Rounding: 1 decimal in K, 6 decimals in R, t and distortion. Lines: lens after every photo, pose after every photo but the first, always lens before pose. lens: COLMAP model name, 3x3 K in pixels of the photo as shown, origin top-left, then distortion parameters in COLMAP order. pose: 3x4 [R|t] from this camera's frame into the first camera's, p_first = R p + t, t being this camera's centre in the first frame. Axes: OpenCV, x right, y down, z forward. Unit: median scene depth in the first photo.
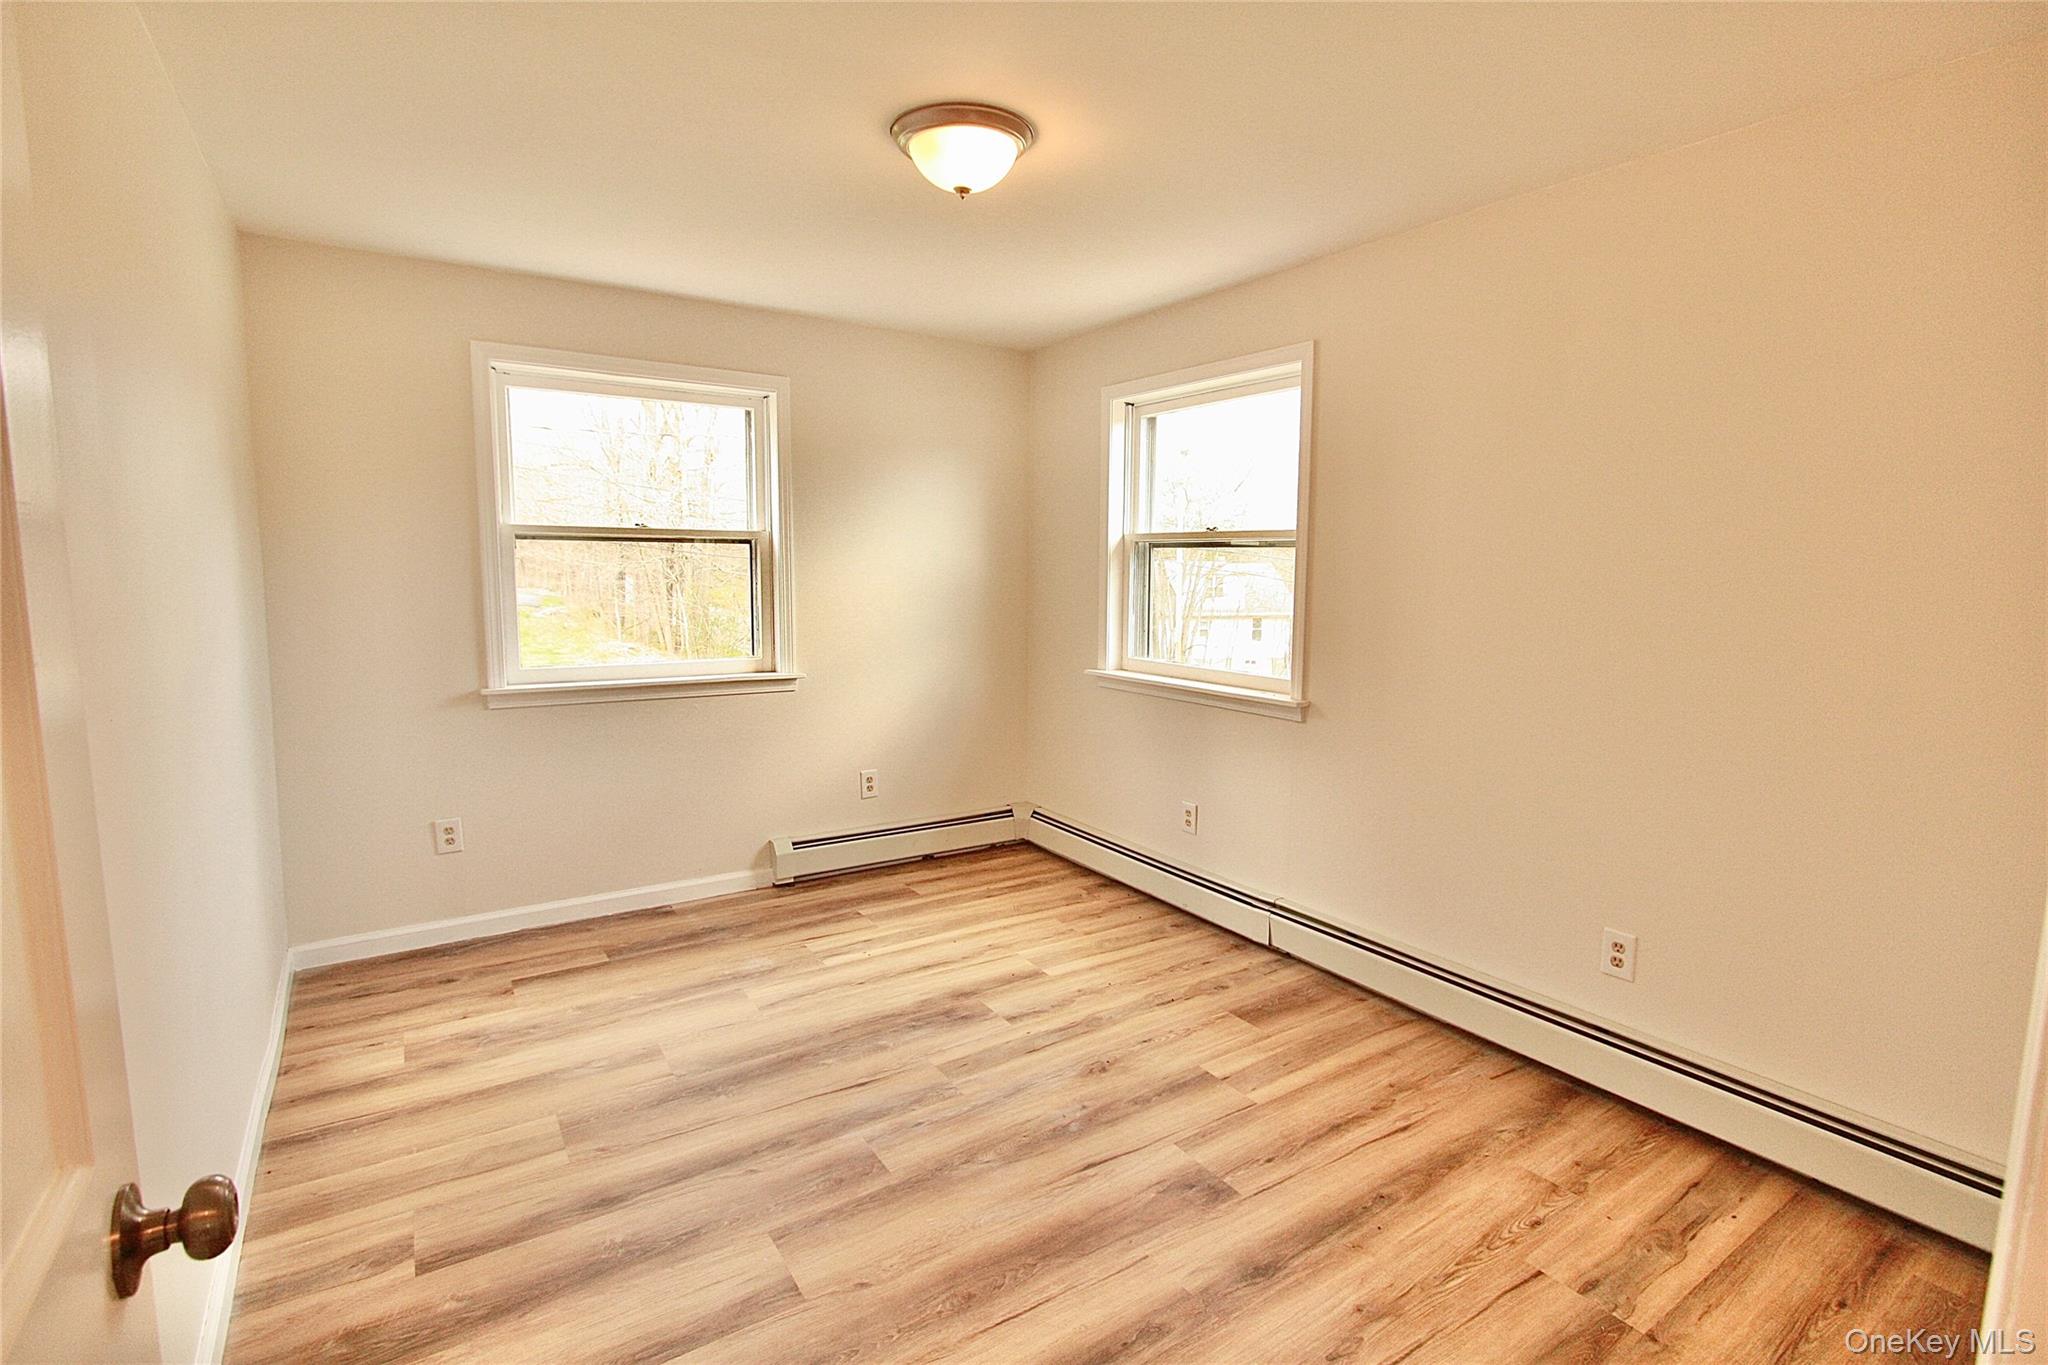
lens RADIAL K [[950.2, 0, 1038.0], [0, 950.2, 680.2], [0, 0, 1]] dist [-0.017757, 0.001598]
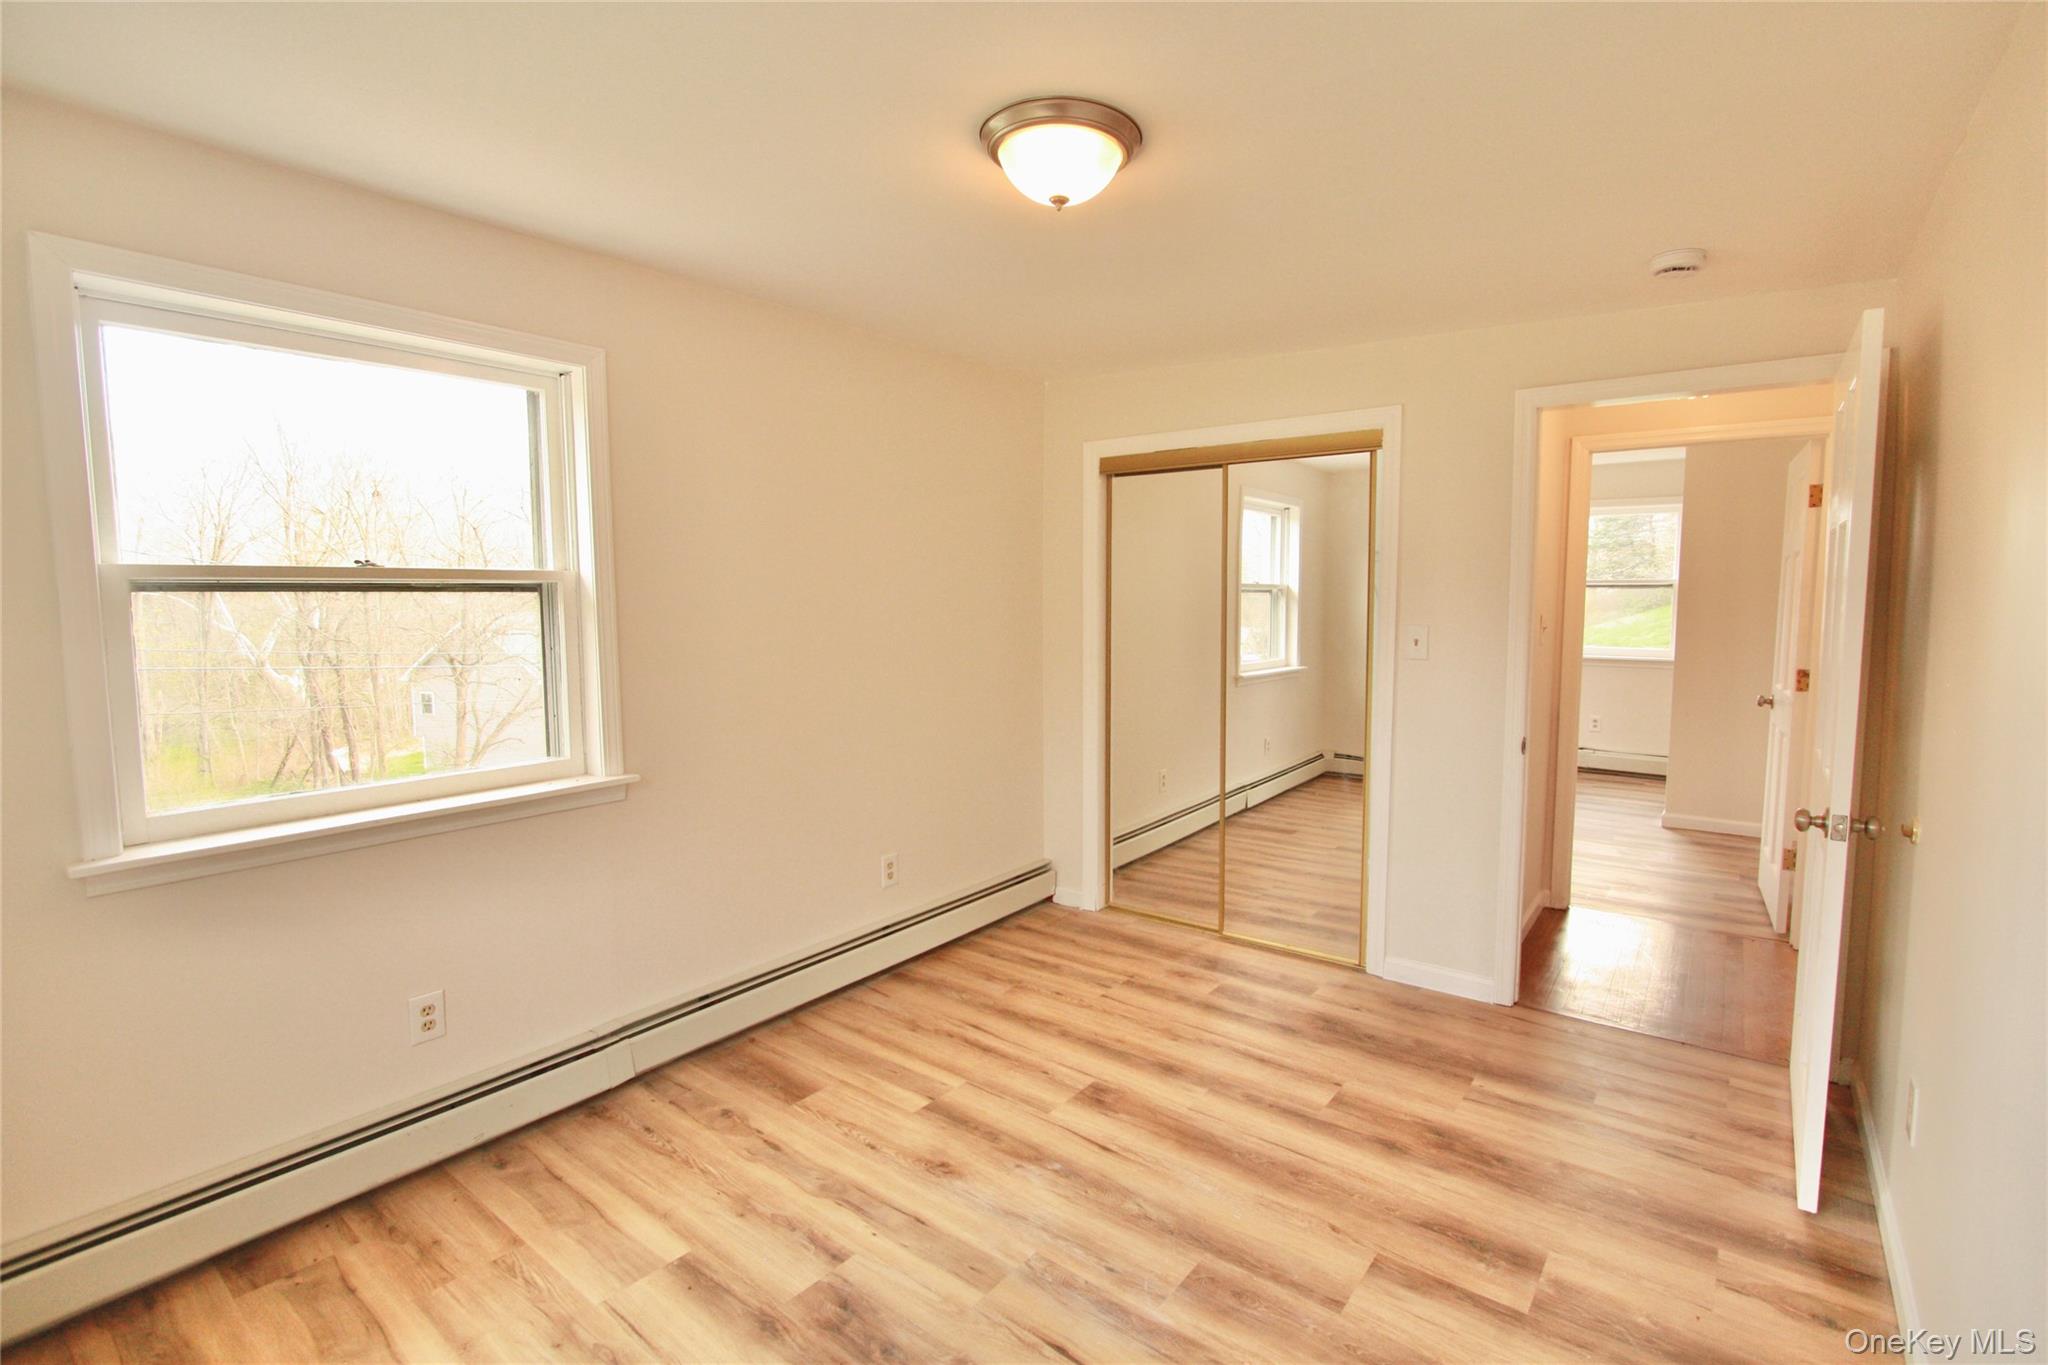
lens RADIAL K [[950.2, 0, 1038.0], [0, 950.2, 680.2], [0, 0, 1]] dist [-0.017757, 0.001598]
pose [[-0.310325, -0.094961, 0.945876, -0.838223], [0.119431, 0.983220, 0.137893, -0.177711], [-0.943099, 0.155758, -0.293776, 1.189732]]
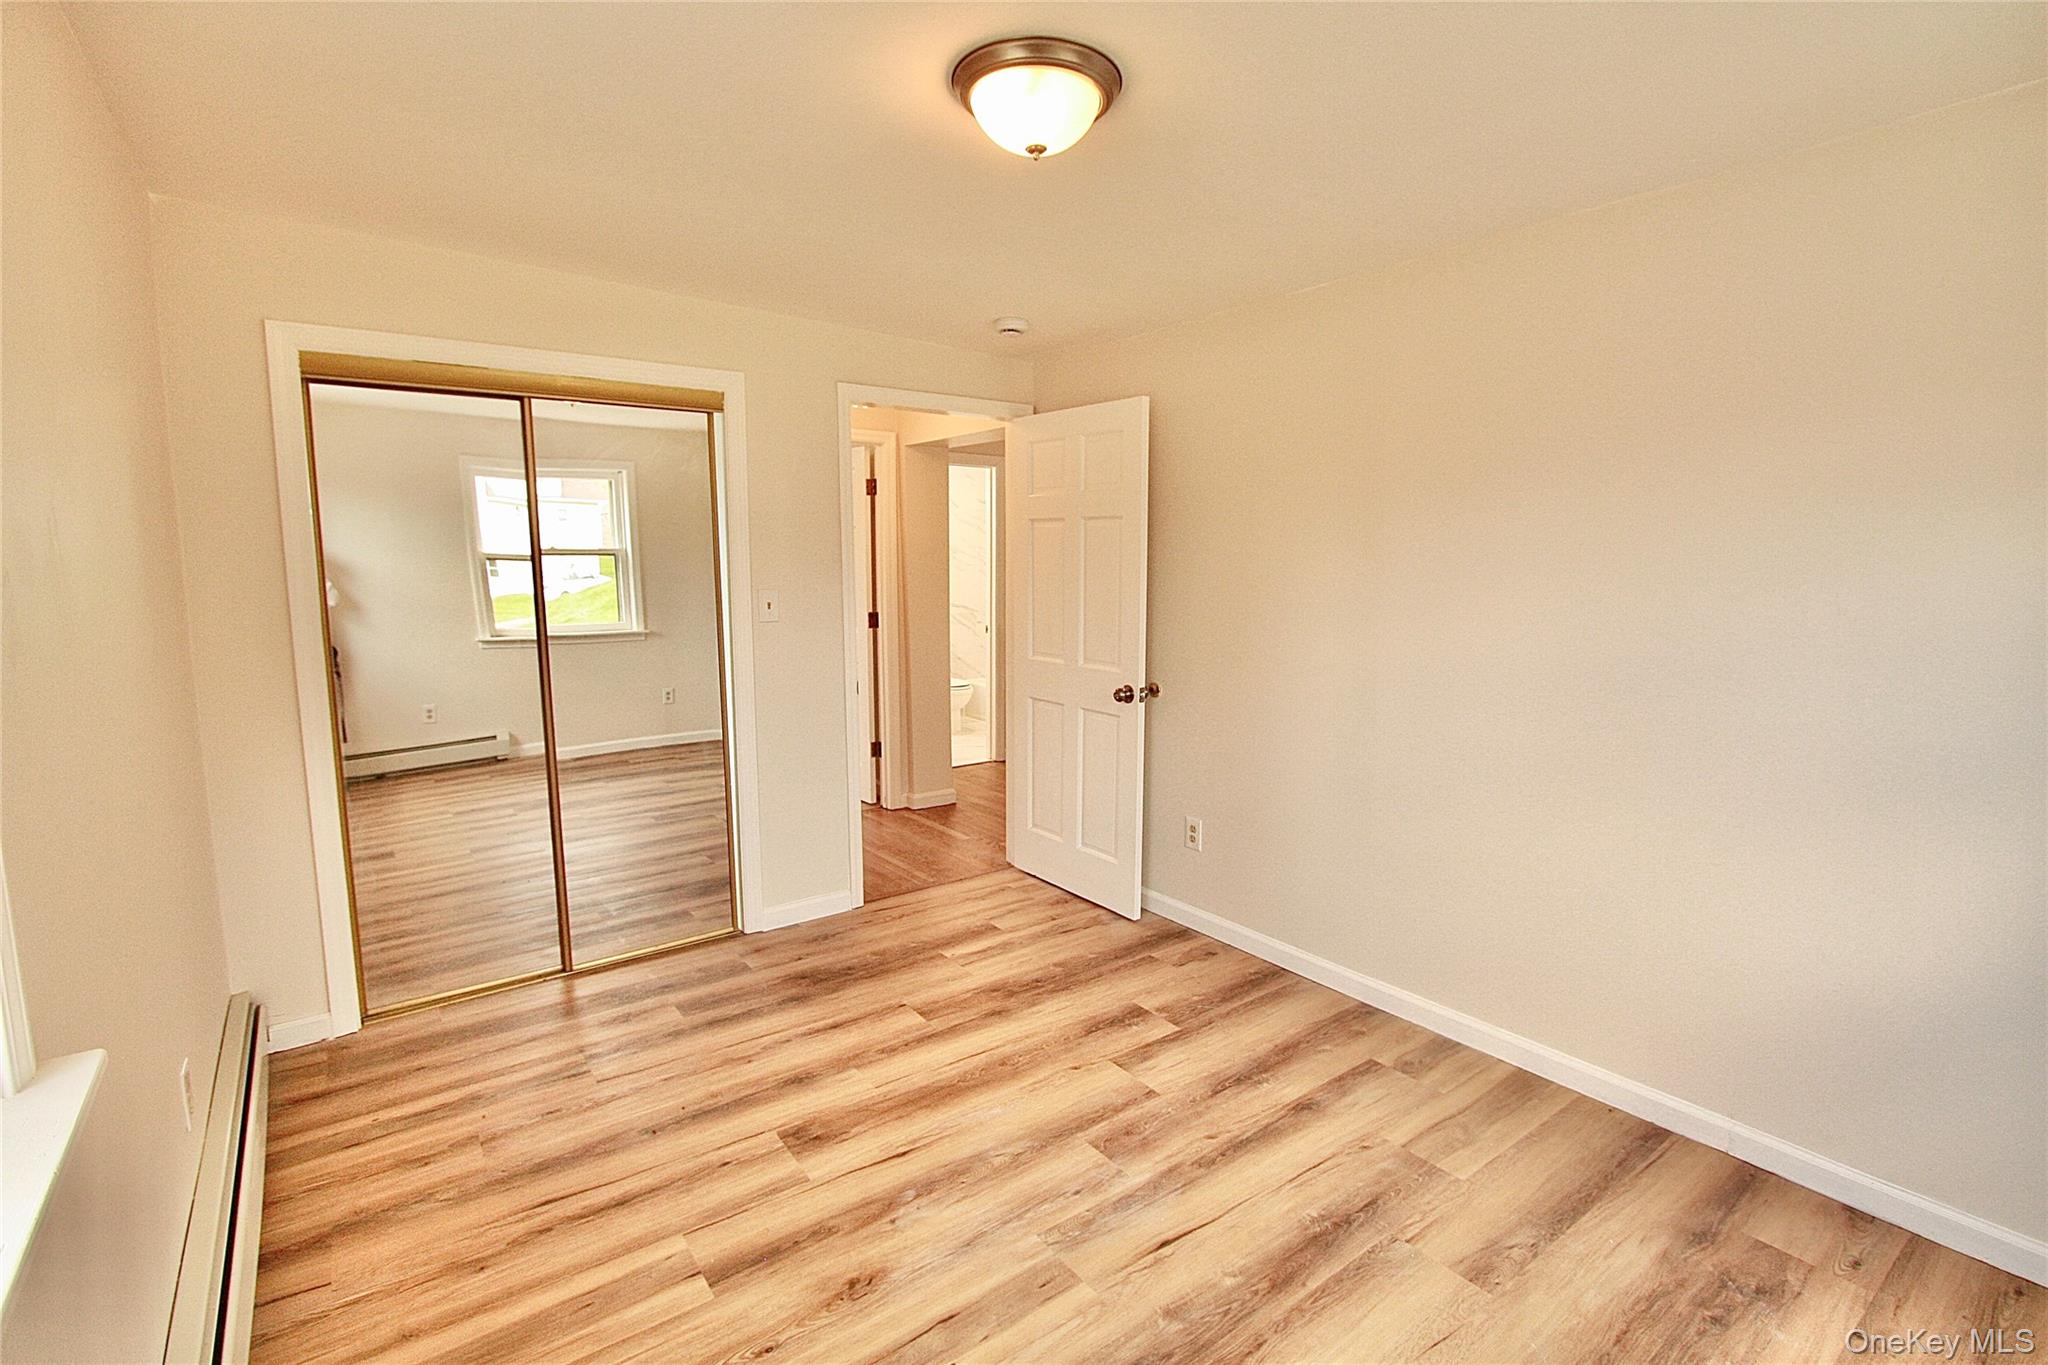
lens RADIAL K [[950.2, 0, 1038.0], [0, 950.2, 680.2], [0, 0, 1]] dist [-0.017757, 0.001598]
pose [[-0.998791, -0.005930, -0.048790, -0.038251], [-0.018288, 0.966256, 0.256934, -0.246691], [0.045619, 0.257516, -0.965197, 1.706541]]
